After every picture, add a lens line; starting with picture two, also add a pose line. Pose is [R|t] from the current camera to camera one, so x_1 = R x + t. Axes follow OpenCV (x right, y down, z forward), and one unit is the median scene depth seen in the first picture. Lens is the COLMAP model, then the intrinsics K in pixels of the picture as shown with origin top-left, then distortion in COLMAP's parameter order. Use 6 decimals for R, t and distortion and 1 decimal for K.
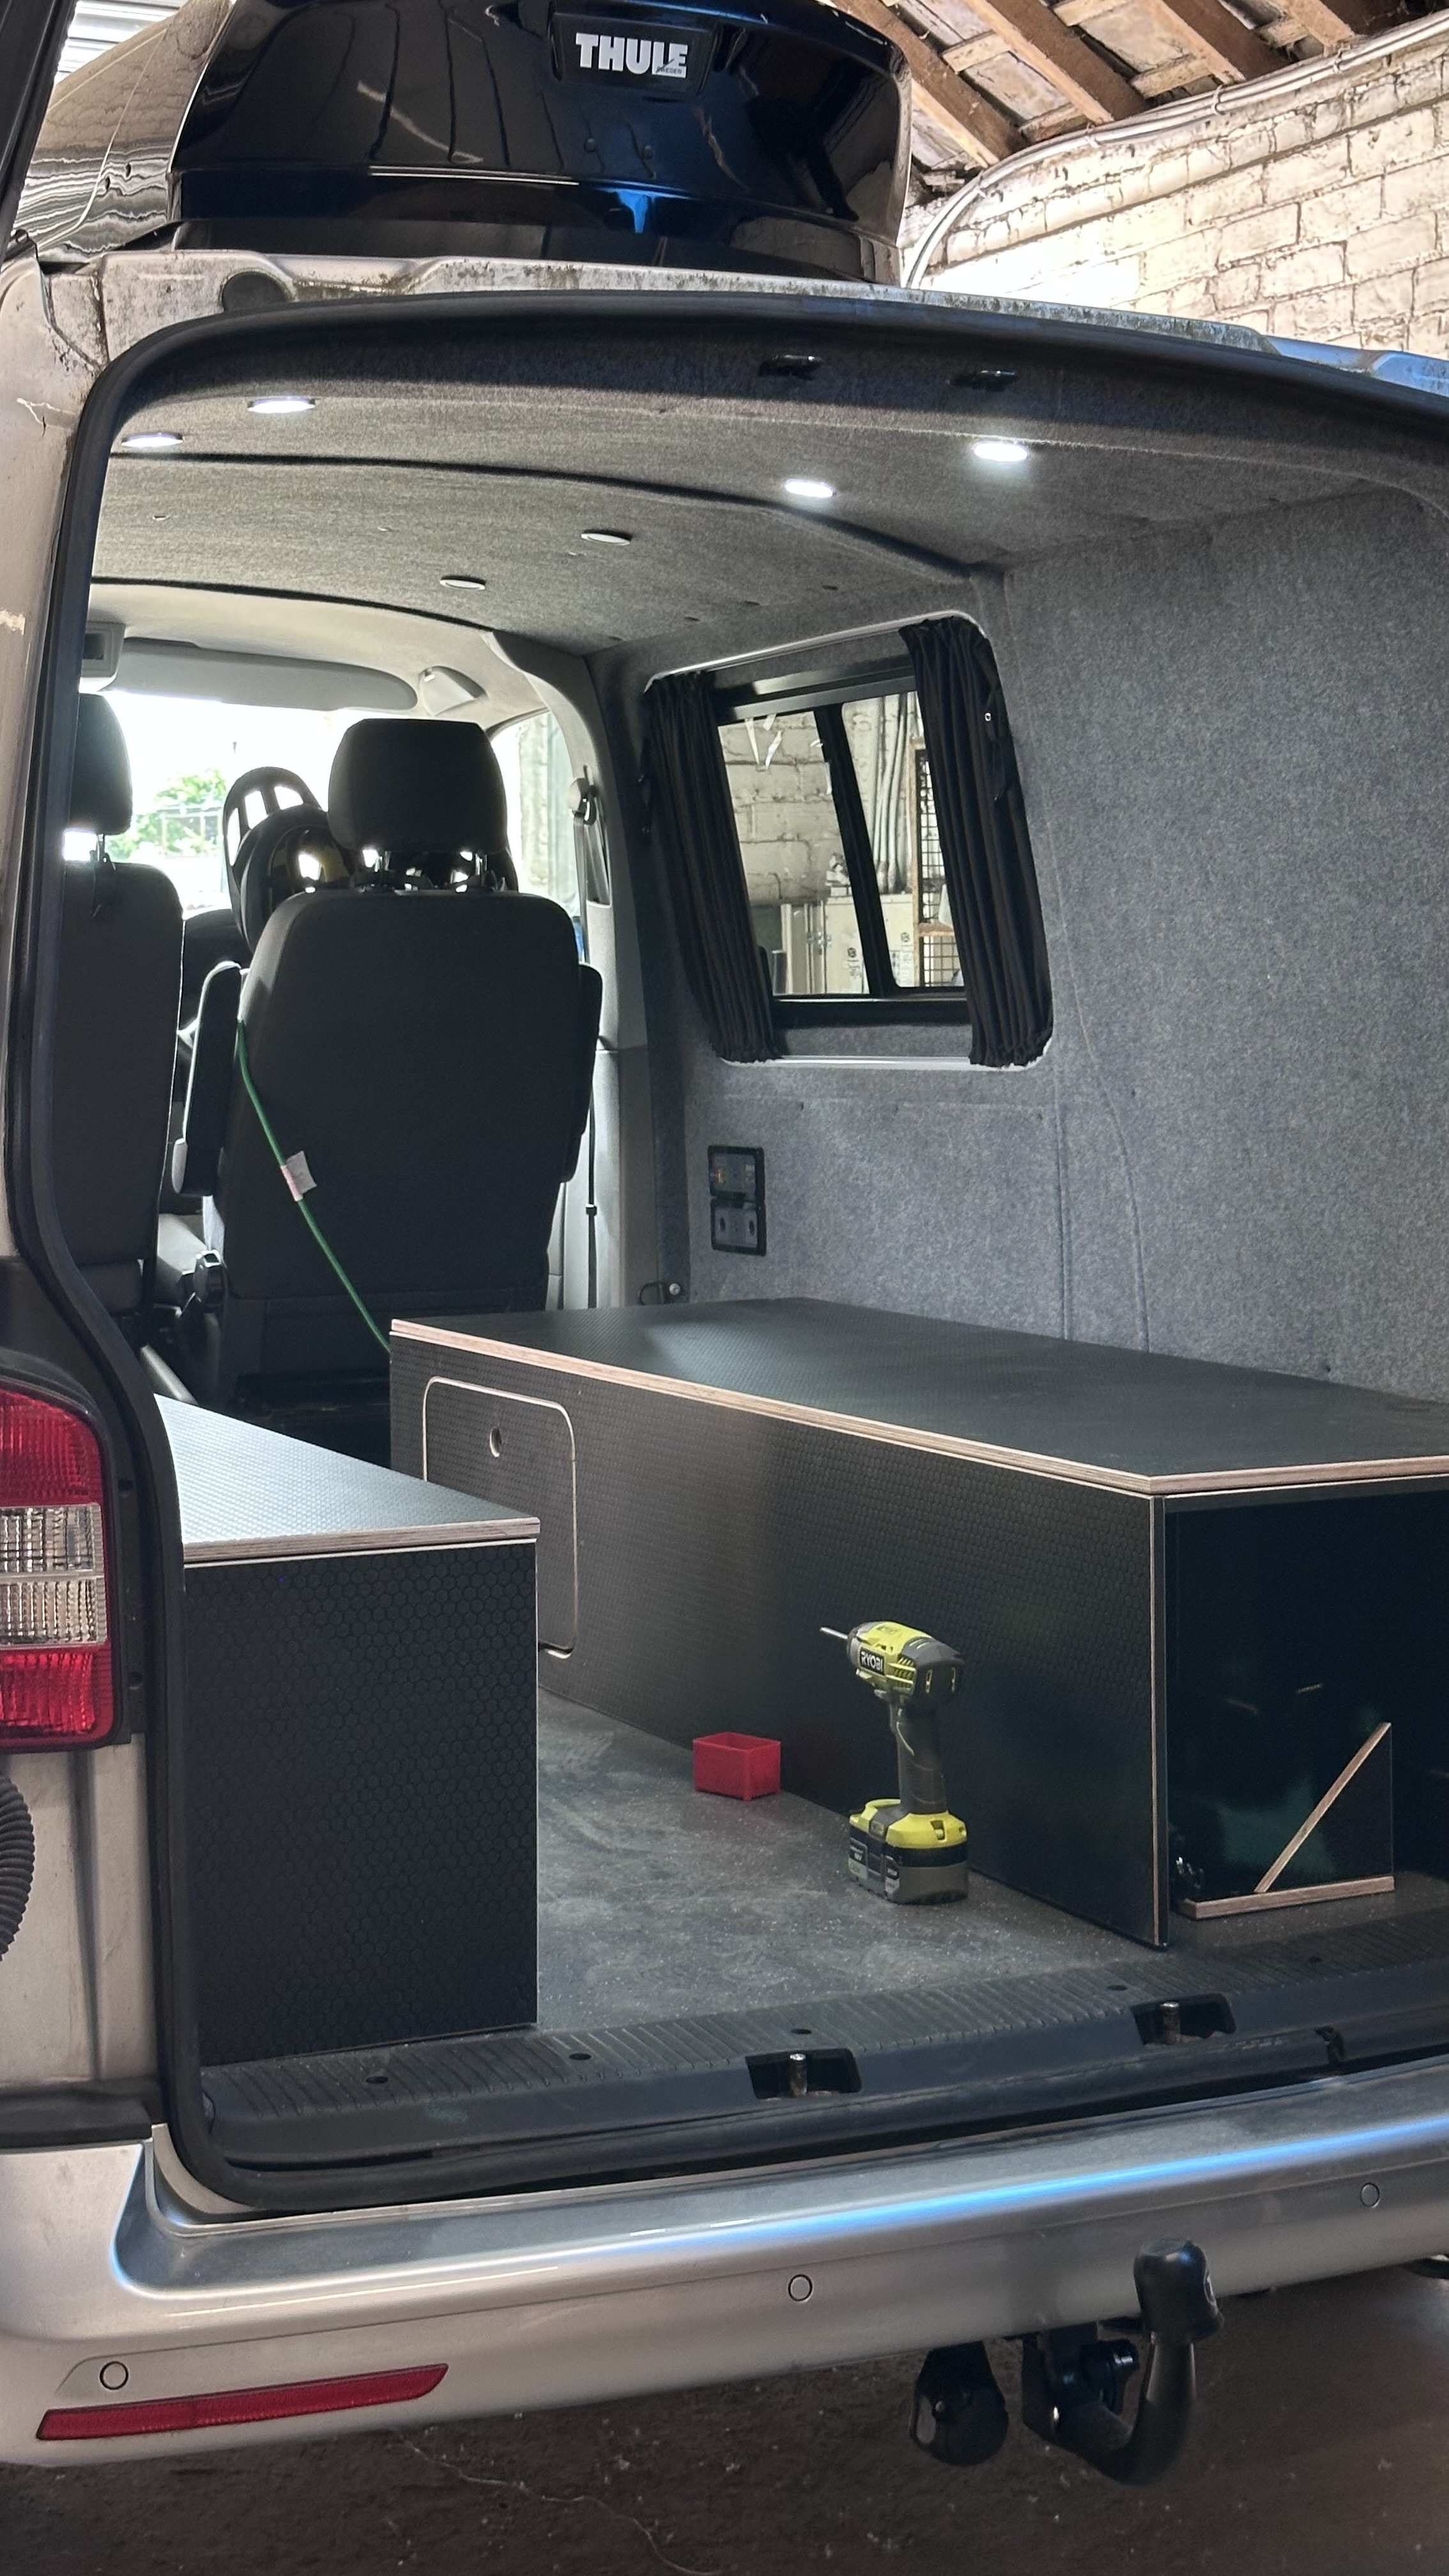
lens RADIAL K [[3922.0, 0, 724.5], [0, 3922.0, 1288.0], [0, 0, 1]] dist [-0.023480, -0.014793]
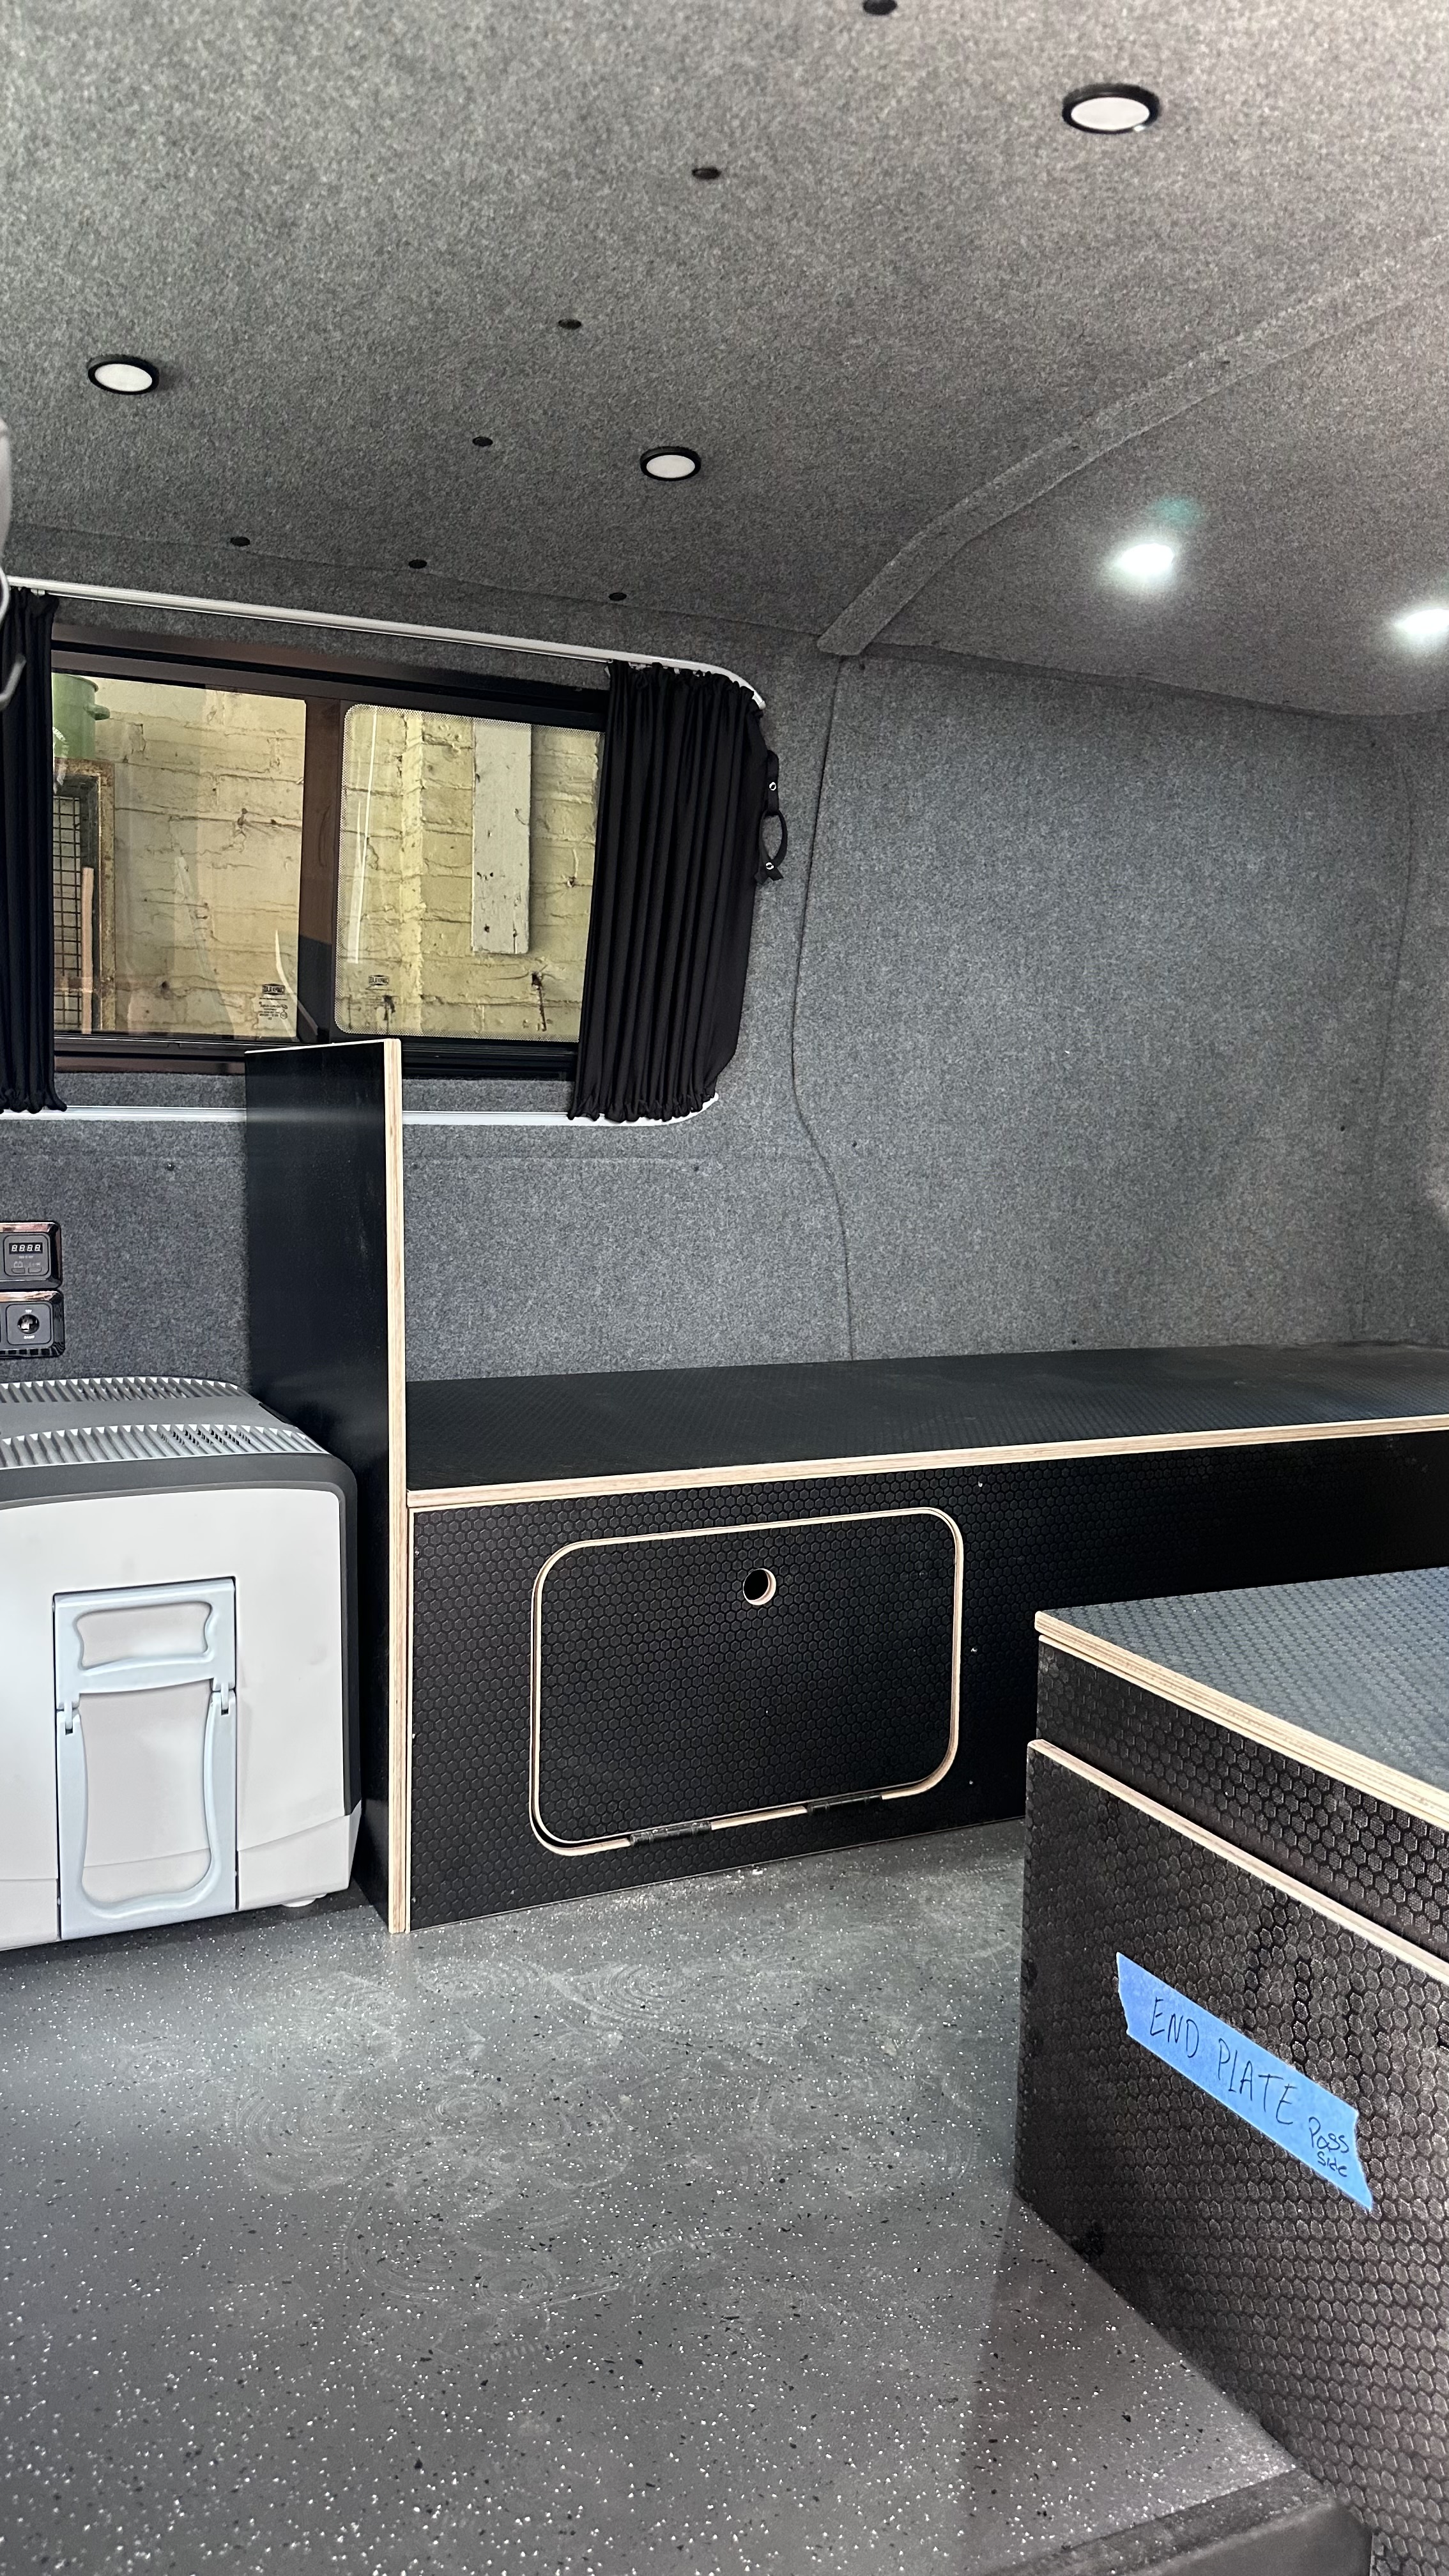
lens RADIAL K [[1813.1, 0, 724.5], [0, 1813.1, 1288.0], [0, 0, 1]] dist [0.057804, -0.000211]
pose [[-0.019970, -0.102488, 0.994534, -0.429088], [0.051888, 0.993285, 0.103401, -0.063631], [-0.998453, 0.053669, -0.014518, 1.027337]]
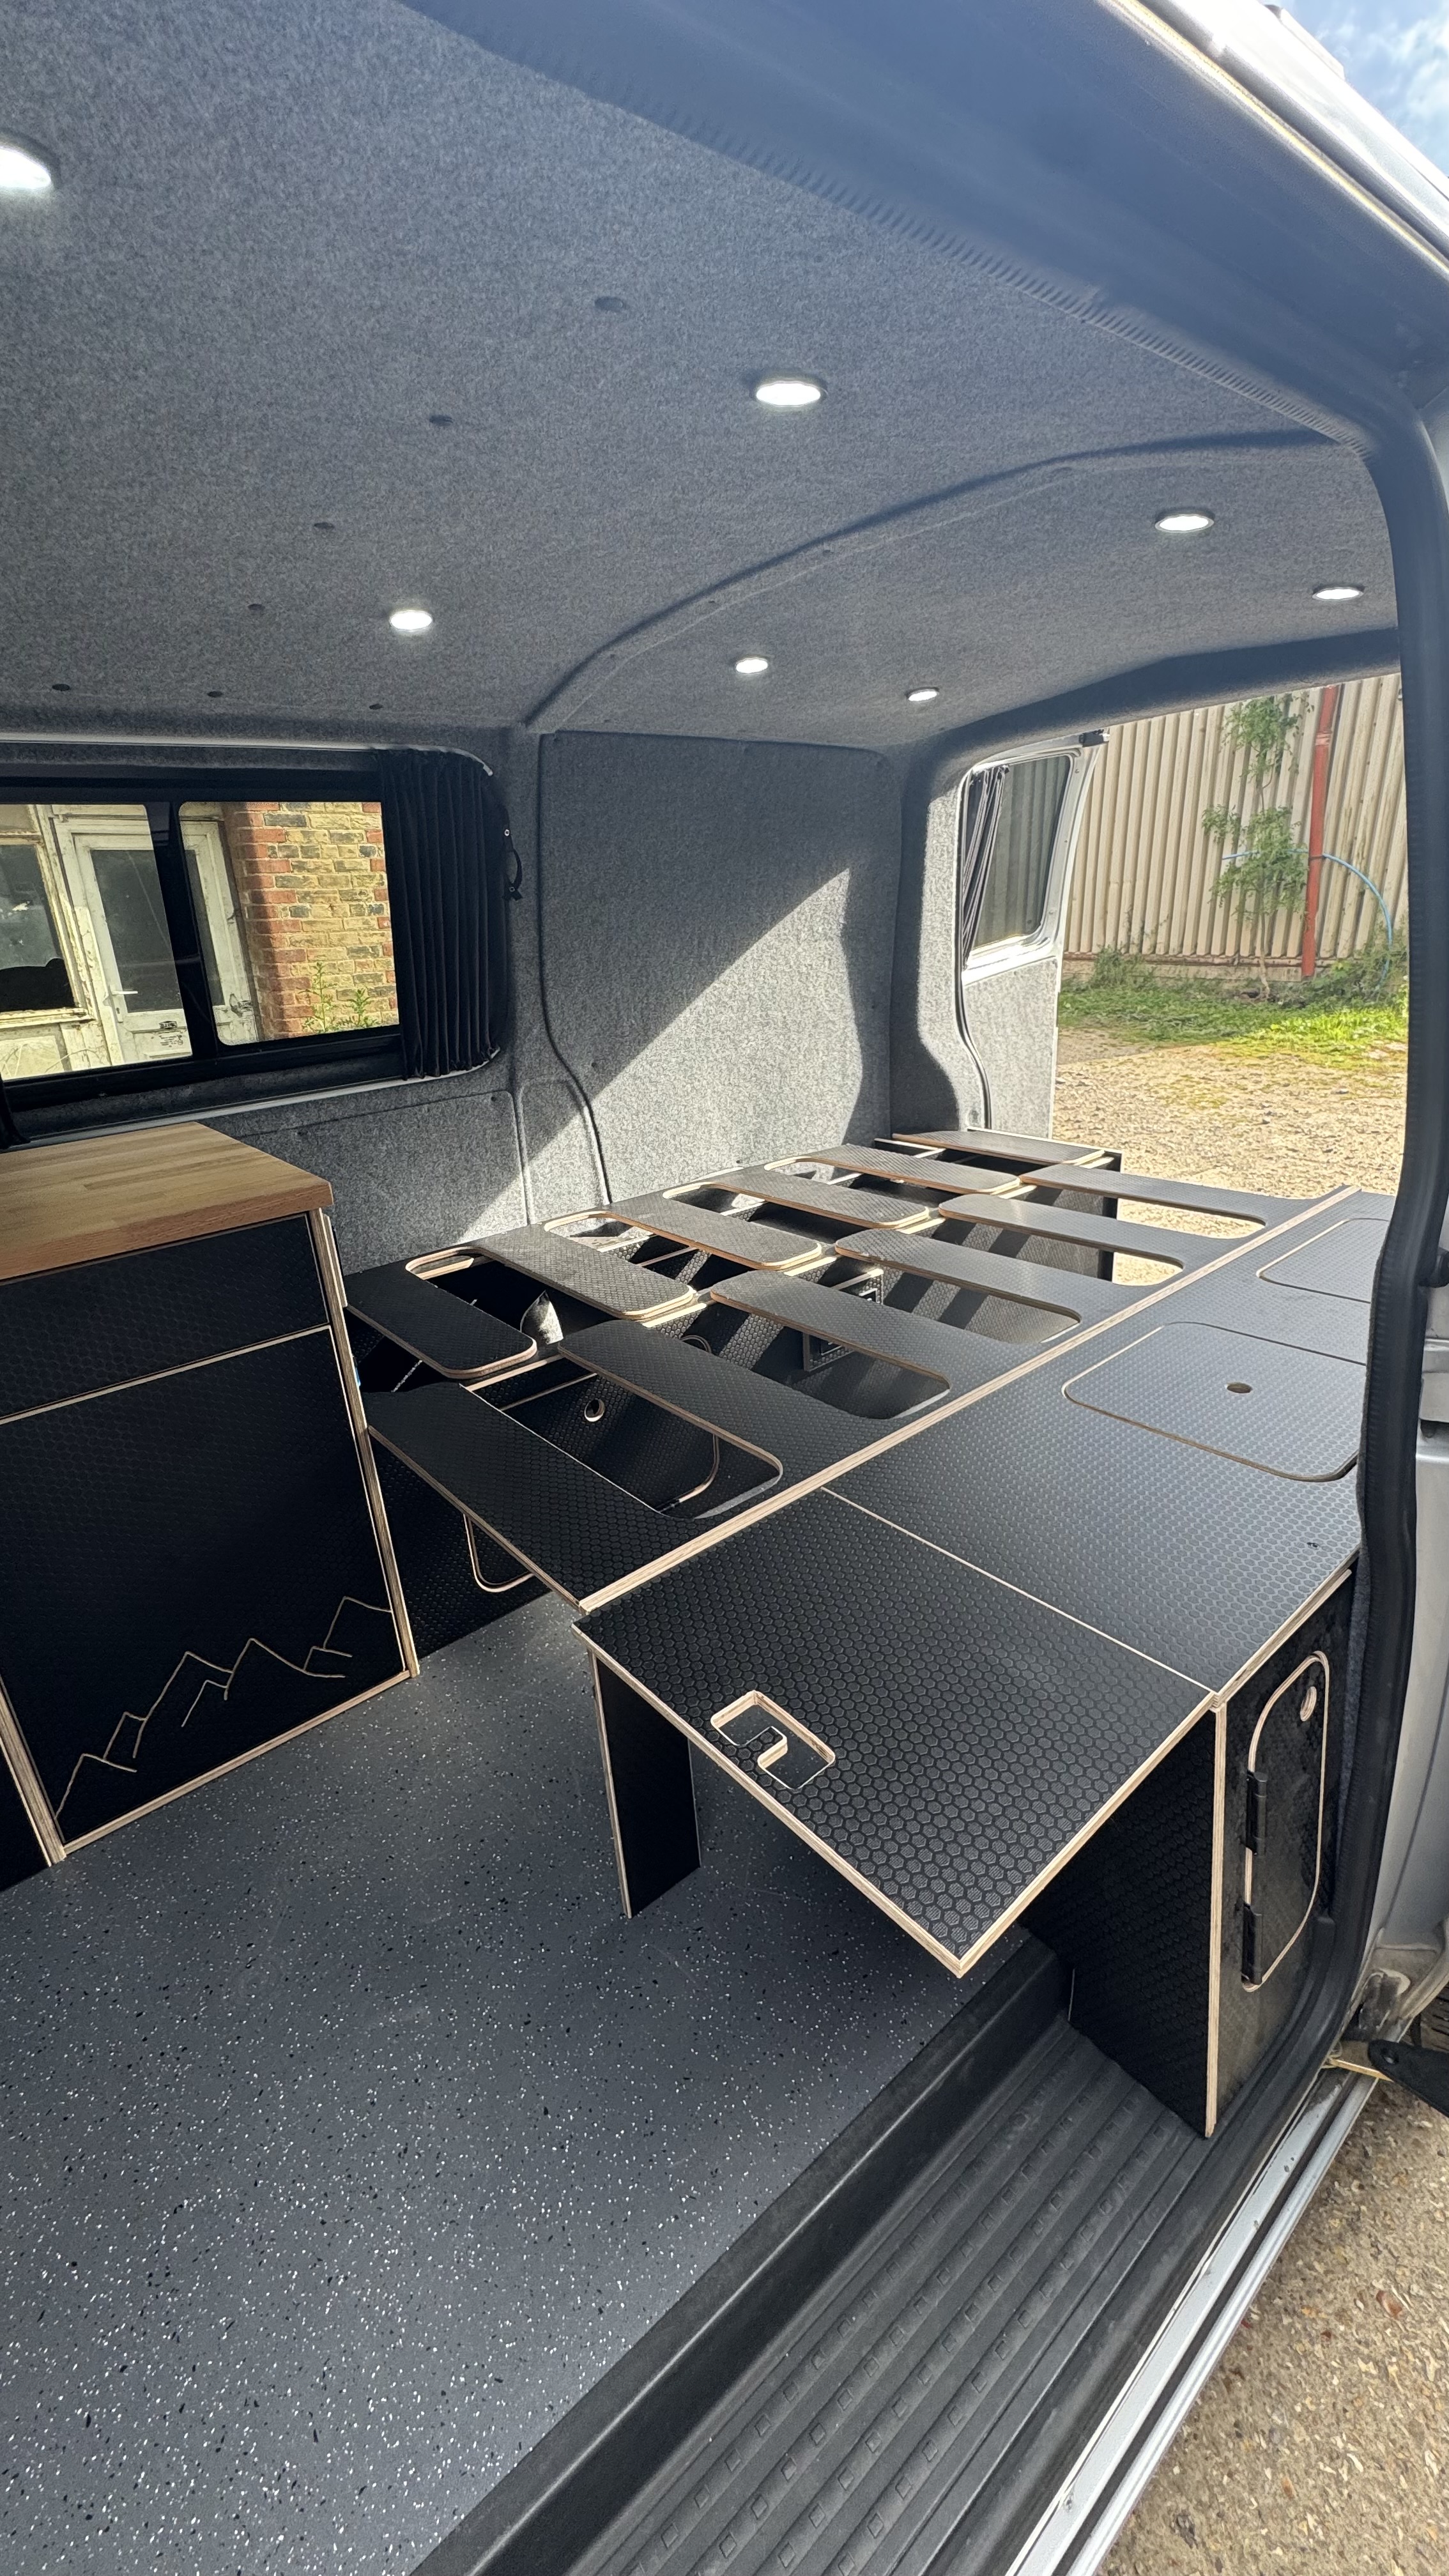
lens RADIAL K [[1016.6, 0, 724.5], [0, 1016.6, 1288.0], [0, 0, 1]] dist [0.020197, 0.000092]
pose [[-0.269779, -0.317184, 0.909183, -0.368868], [0.135165, 0.922369, 0.361891, -0.114700], [-0.953389, 0.220520, -0.205963, 1.039785]]
